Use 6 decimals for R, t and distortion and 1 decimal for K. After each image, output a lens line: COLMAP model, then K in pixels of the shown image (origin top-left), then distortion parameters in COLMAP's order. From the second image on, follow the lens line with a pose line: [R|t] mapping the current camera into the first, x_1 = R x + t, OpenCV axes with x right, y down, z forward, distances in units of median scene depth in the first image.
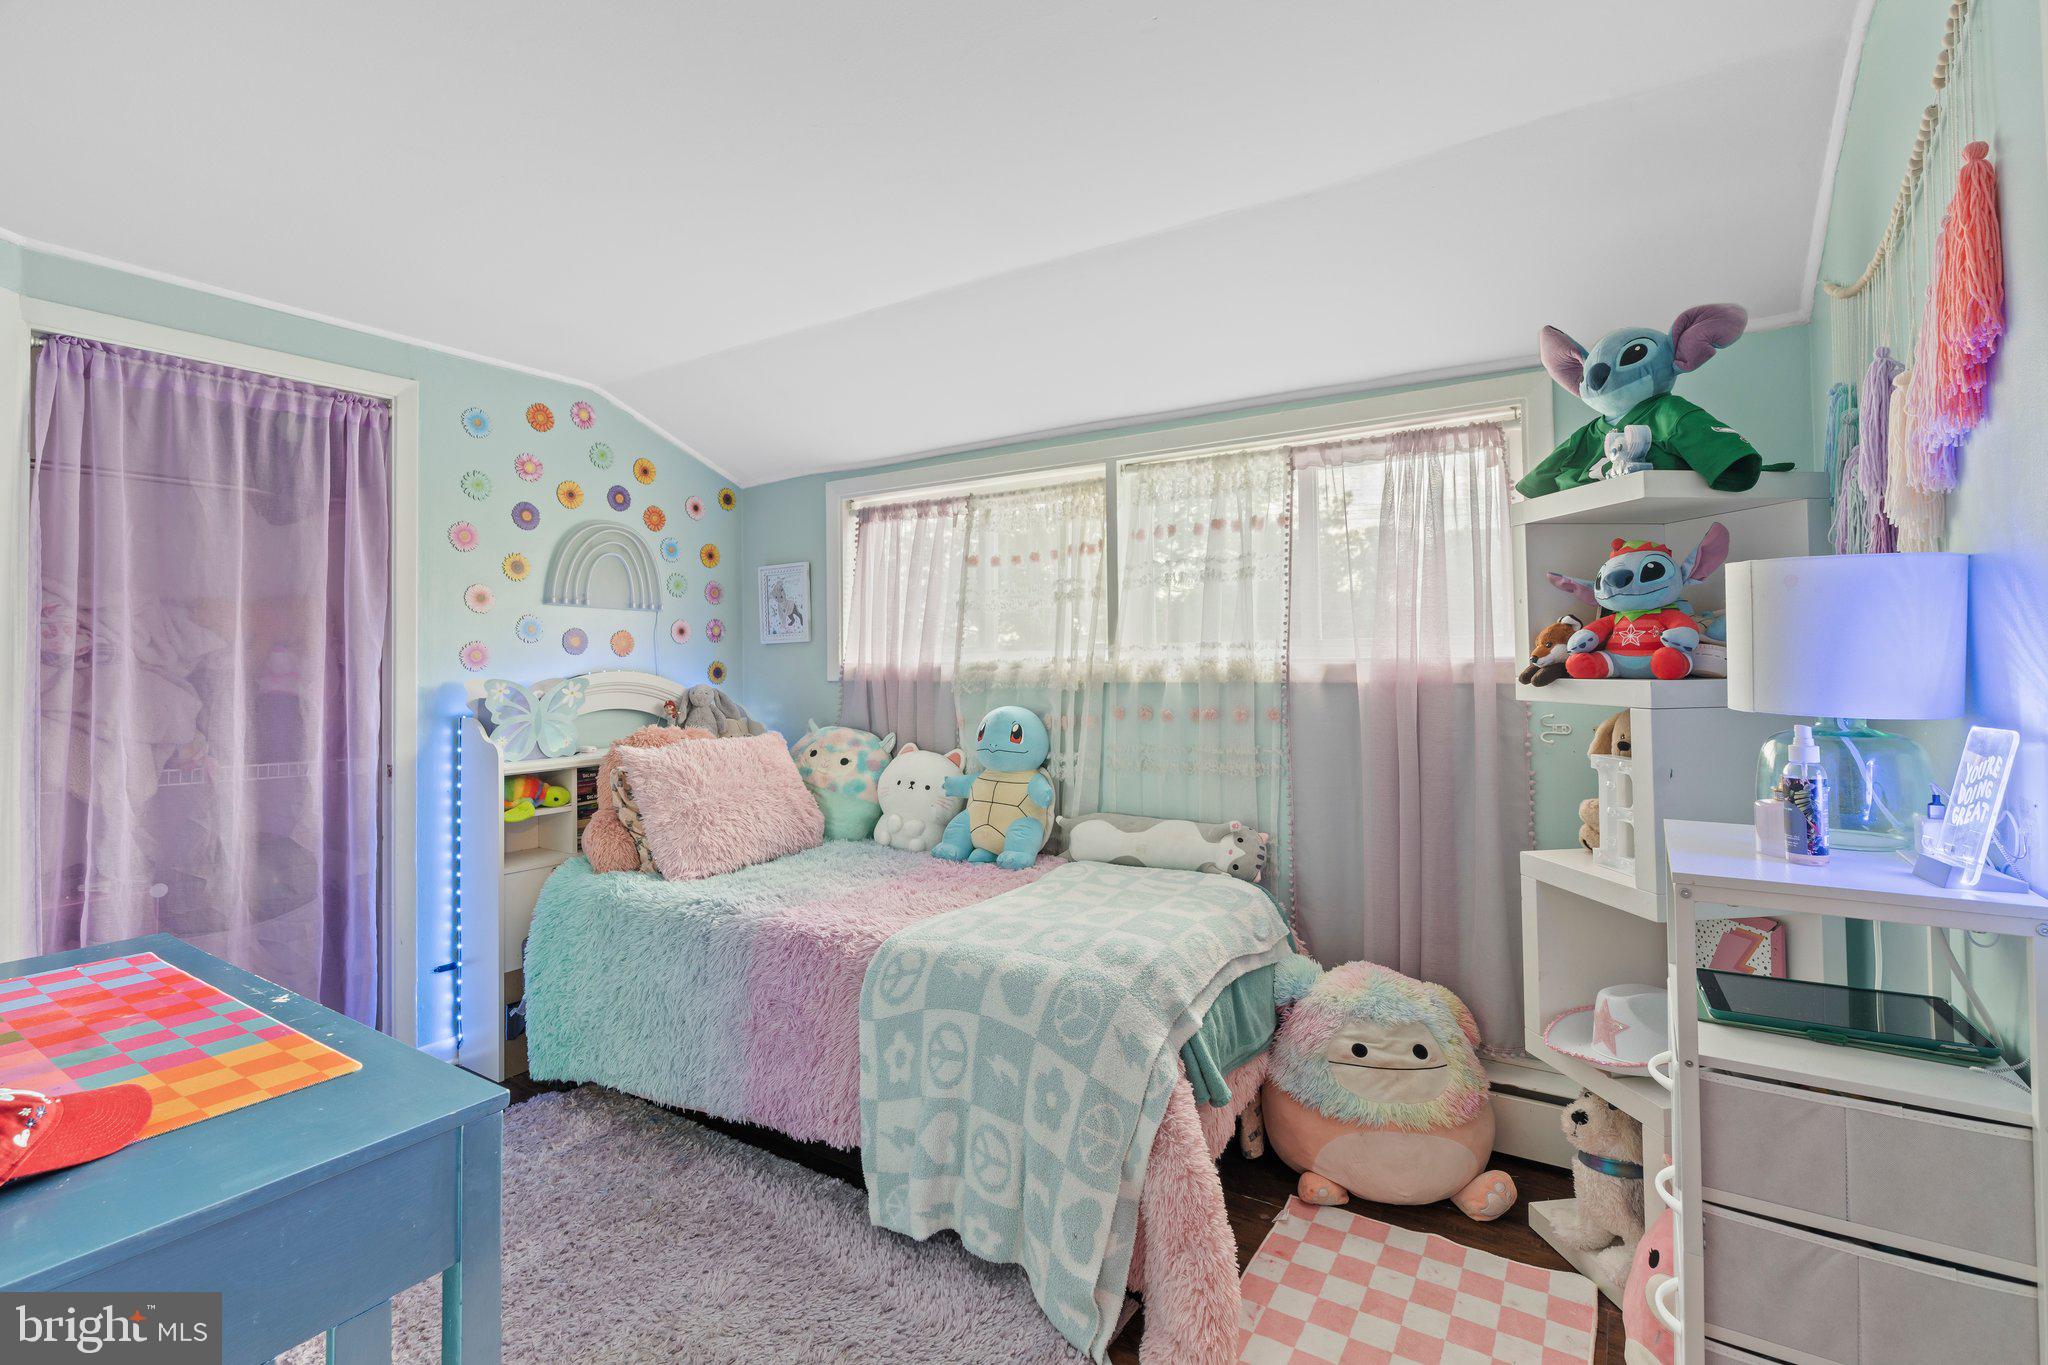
lens RADIAL K [[938.7, 0, 1024.0], [0, 938.7, 682.5], [0, 0, 1]] dist [-0.027927, -0.000016]
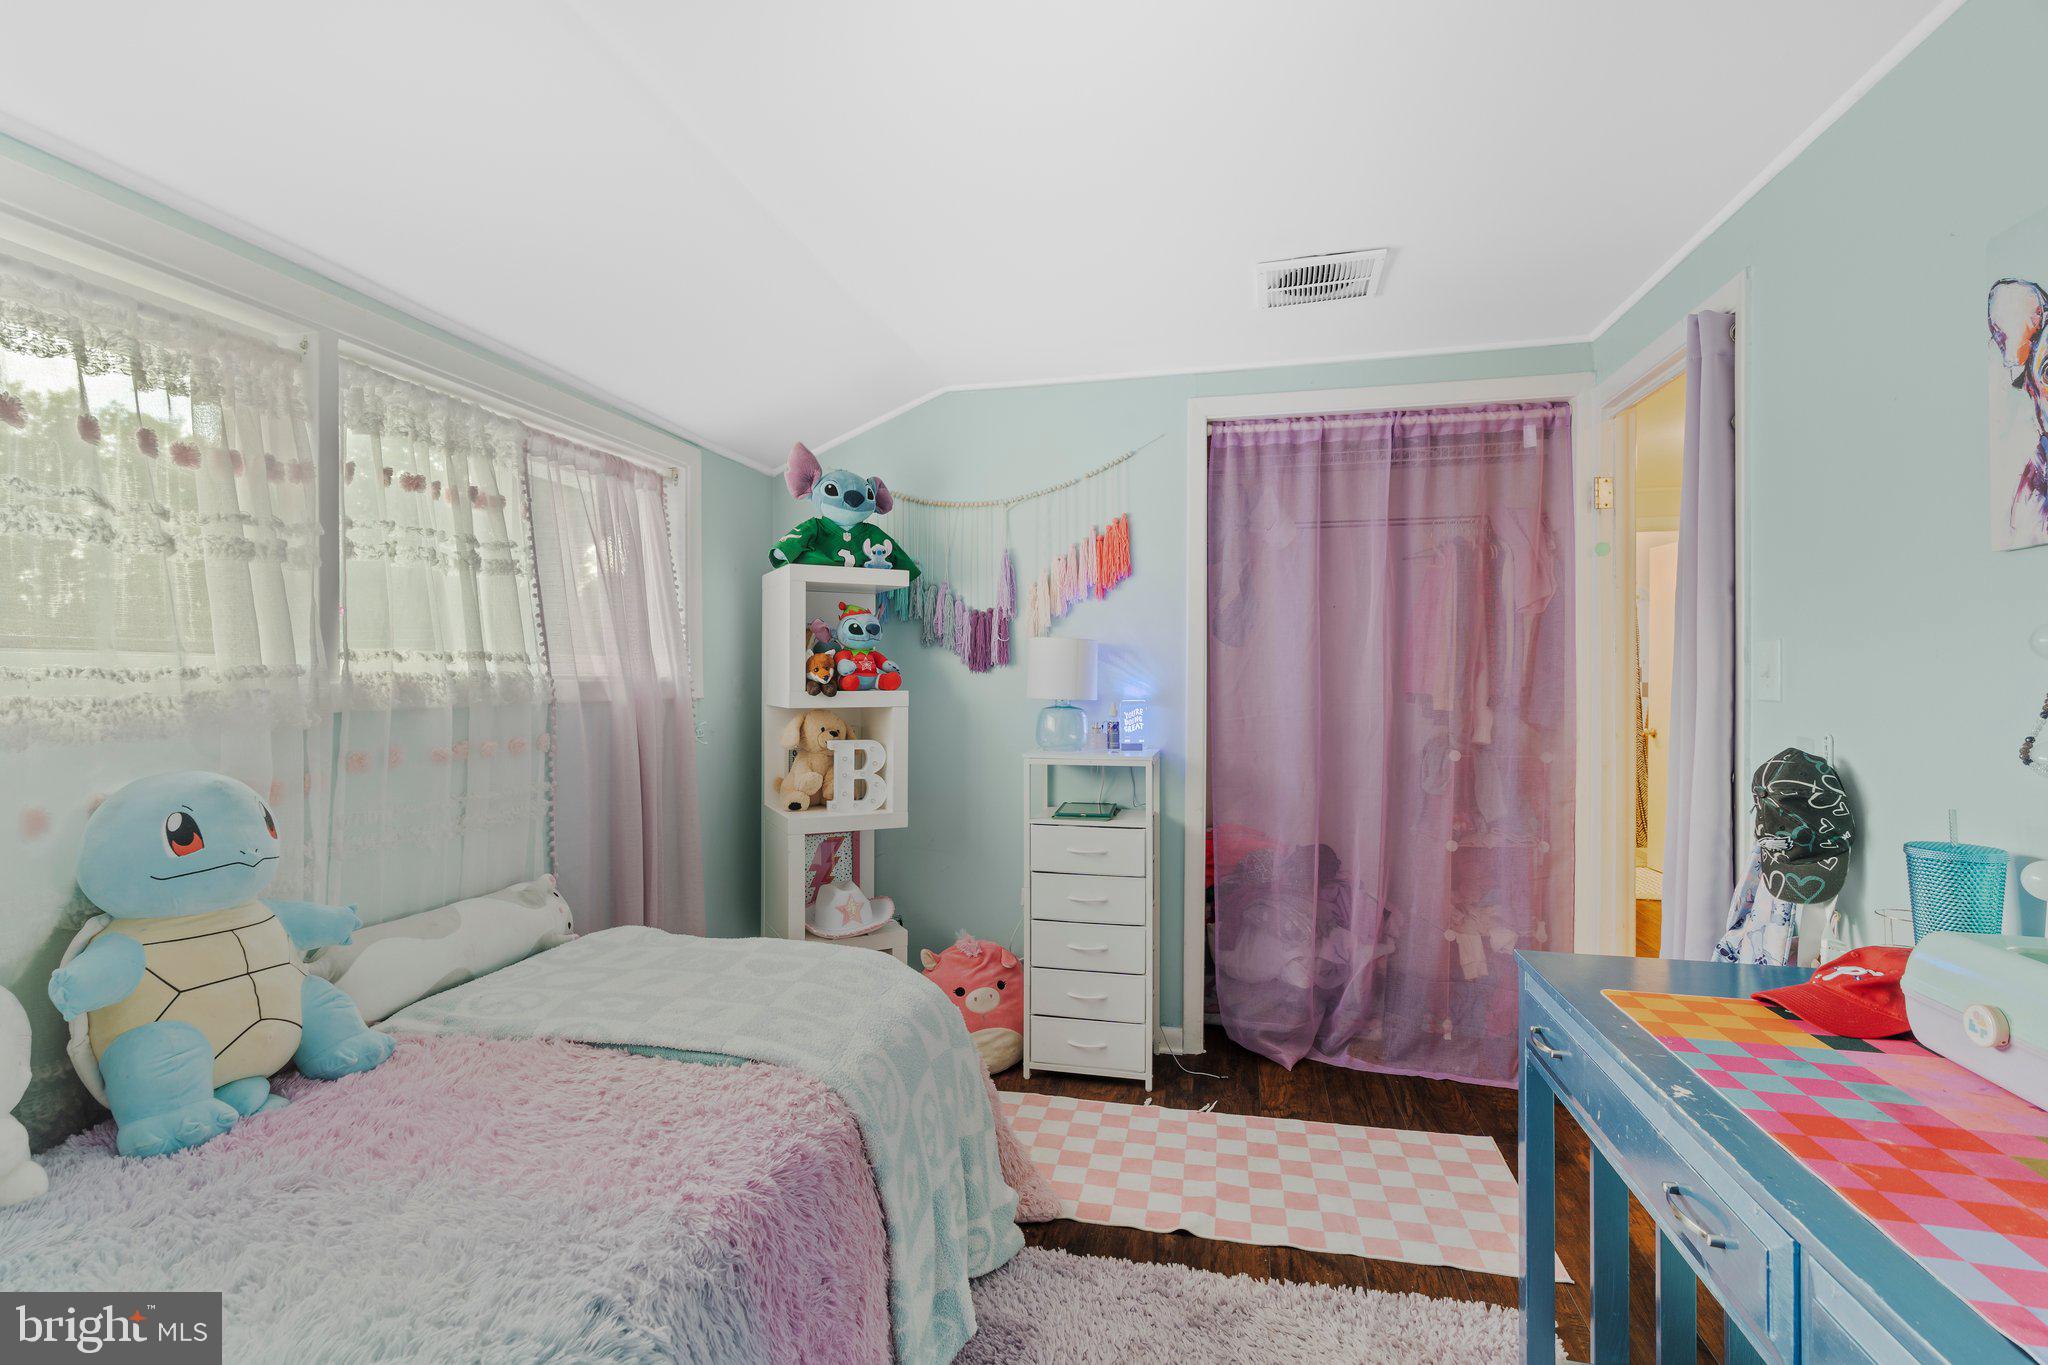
lens RADIAL K [[938.7, 0, 1024.0], [0, 938.7, 682.5], [0, 0, 1]] dist [-0.027927, -0.000016]
pose [[-0.372509, 0.006390, 0.928007, -0.683827], [0.030646, 0.999516, 0.005420, -0.009706], [-0.927522, 0.030458, -0.372525, 0.929766]]
